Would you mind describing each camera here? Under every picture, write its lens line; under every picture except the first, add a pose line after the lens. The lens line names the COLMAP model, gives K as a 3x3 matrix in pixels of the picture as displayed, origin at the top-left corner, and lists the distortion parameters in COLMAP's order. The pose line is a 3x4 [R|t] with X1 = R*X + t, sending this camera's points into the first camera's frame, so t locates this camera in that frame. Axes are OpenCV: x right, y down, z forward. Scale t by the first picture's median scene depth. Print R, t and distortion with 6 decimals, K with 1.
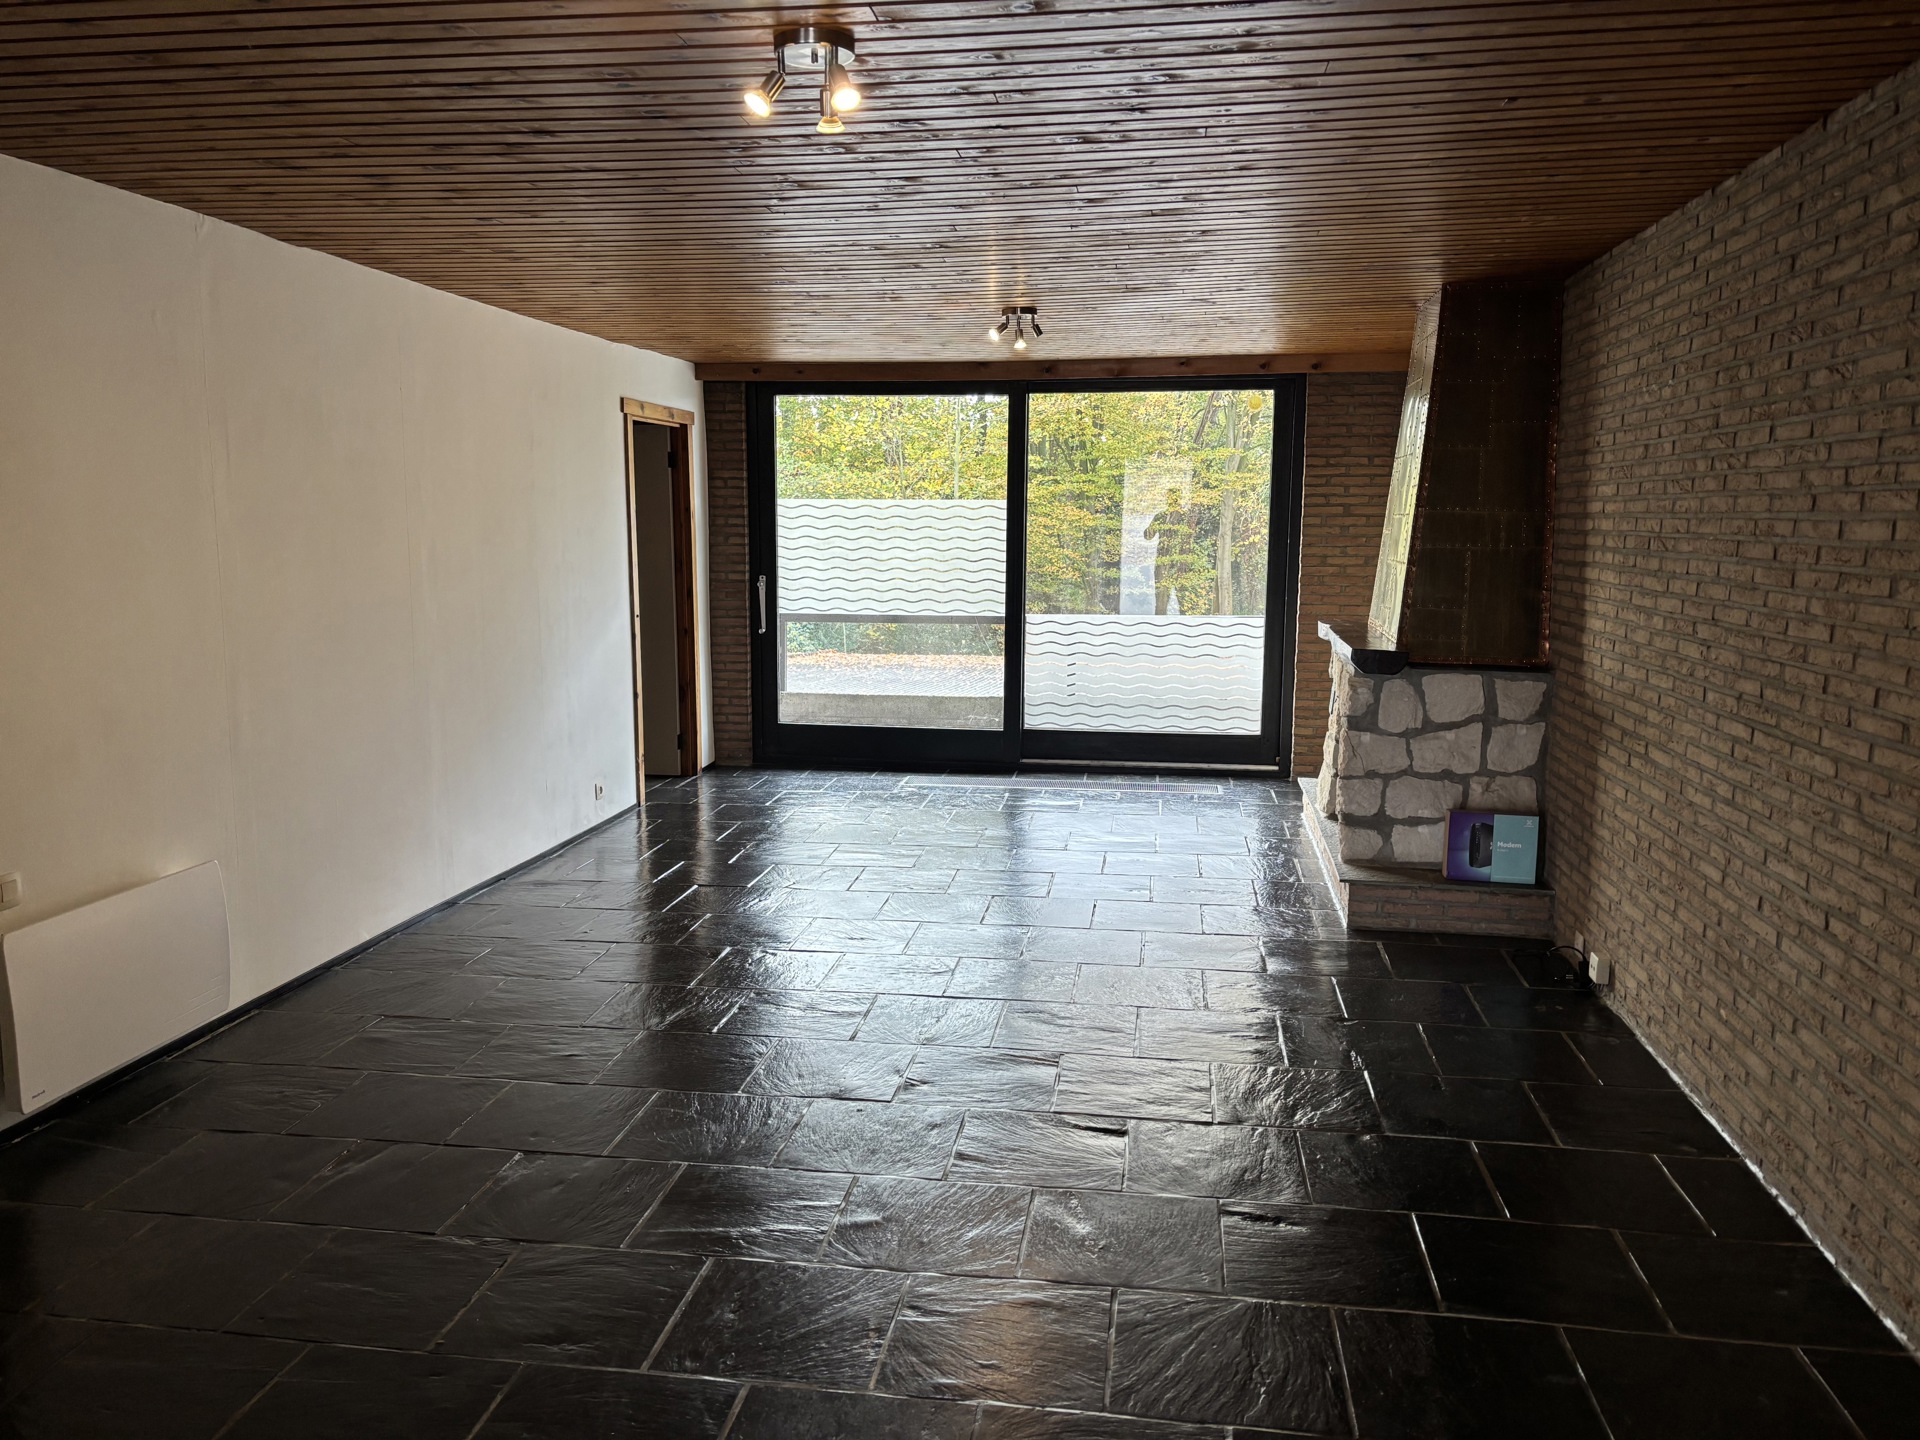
lens RADIAL K [[1443.6, 0, 935.7], [0, 1443.6, 692.6], [0, 0, 1]] dist [0.051696, -0.059344]
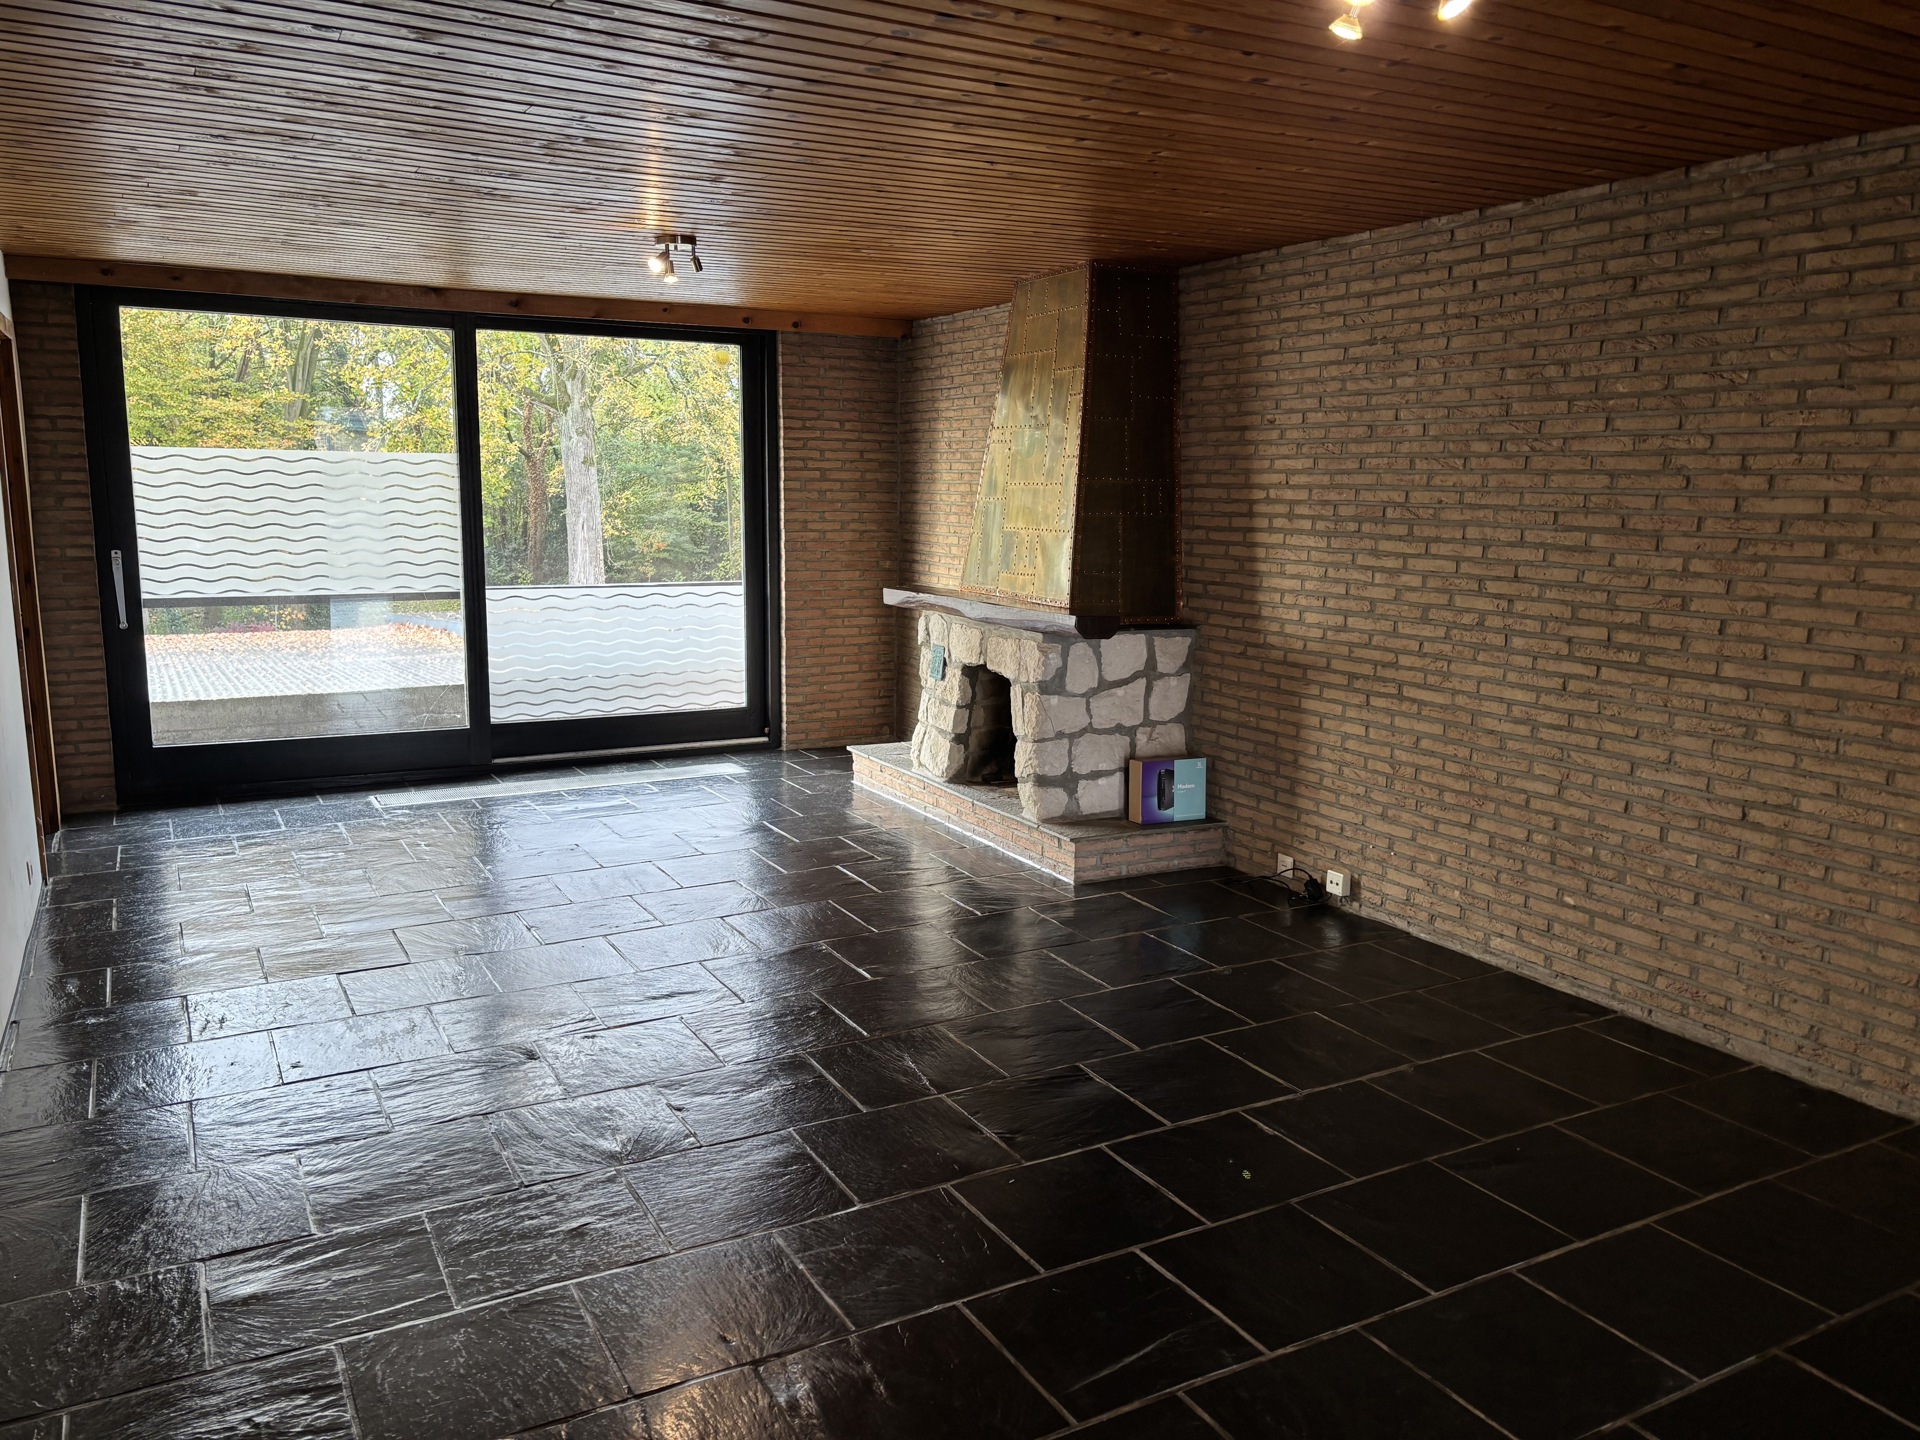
lens RADIAL K [[1443.6, 0, 955.0], [0, 1443.6, 714.2], [0, 0, 1]] dist [0.051696, -0.059344]
pose [[0.786334, -0.089755, 0.611247, -0.365450], [0.062764, 0.995877, 0.065491, -0.029078], [-0.614605, -0.013133, 0.788726, 0.218149]]
